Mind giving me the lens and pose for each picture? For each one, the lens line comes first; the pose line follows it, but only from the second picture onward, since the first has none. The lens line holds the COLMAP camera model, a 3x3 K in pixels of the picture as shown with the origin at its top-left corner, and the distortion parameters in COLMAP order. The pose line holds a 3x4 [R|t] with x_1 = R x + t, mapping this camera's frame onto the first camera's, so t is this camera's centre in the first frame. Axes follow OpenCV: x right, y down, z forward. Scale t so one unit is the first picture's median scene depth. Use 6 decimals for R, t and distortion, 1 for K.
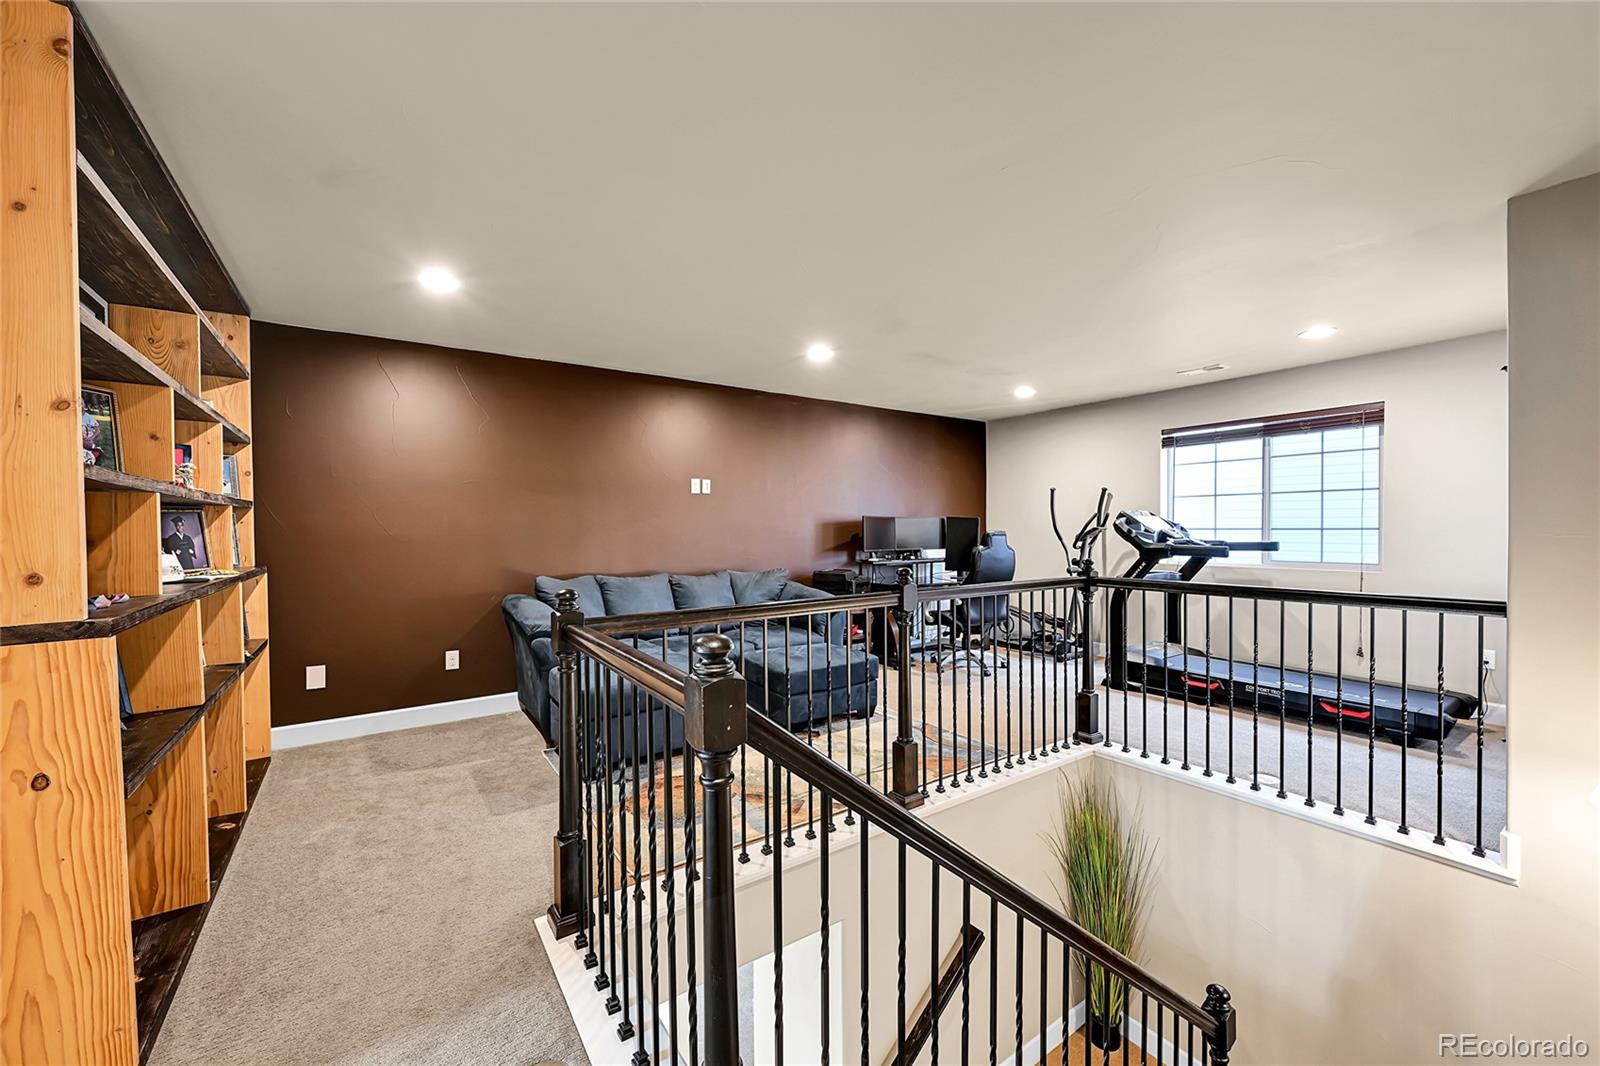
lens RADIAL K [[644.7, 0, 800.0], [0, 644.7, 533.0], [0, 0, 1]] dist [-0.000522, -0.000051]
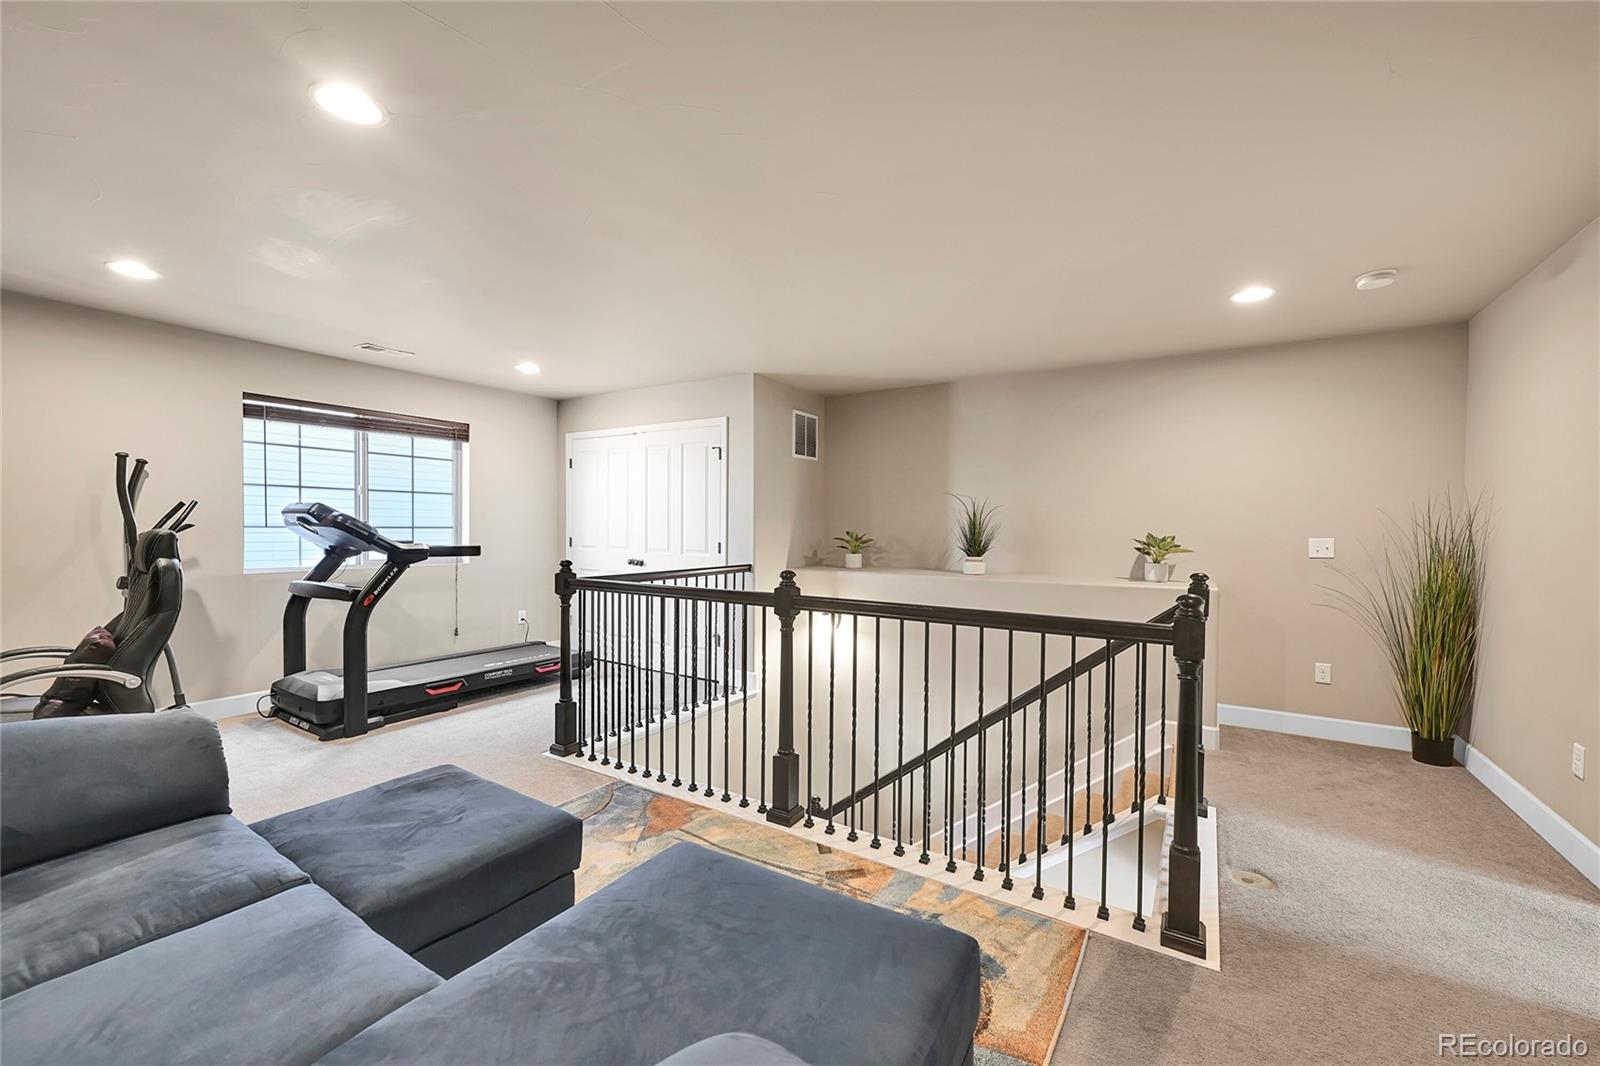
lens RADIAL K [[644.7, 0, 800.0], [0, 644.7, 533.0], [0, 0, 1]] dist [-0.000522, -0.000051]
pose [[-0.396571, -0.007812, 0.917971, -0.422447], [0.003492, 0.999944, 0.010018, -0.006479], [-0.917997, 0.007179, -0.396521, 0.838239]]
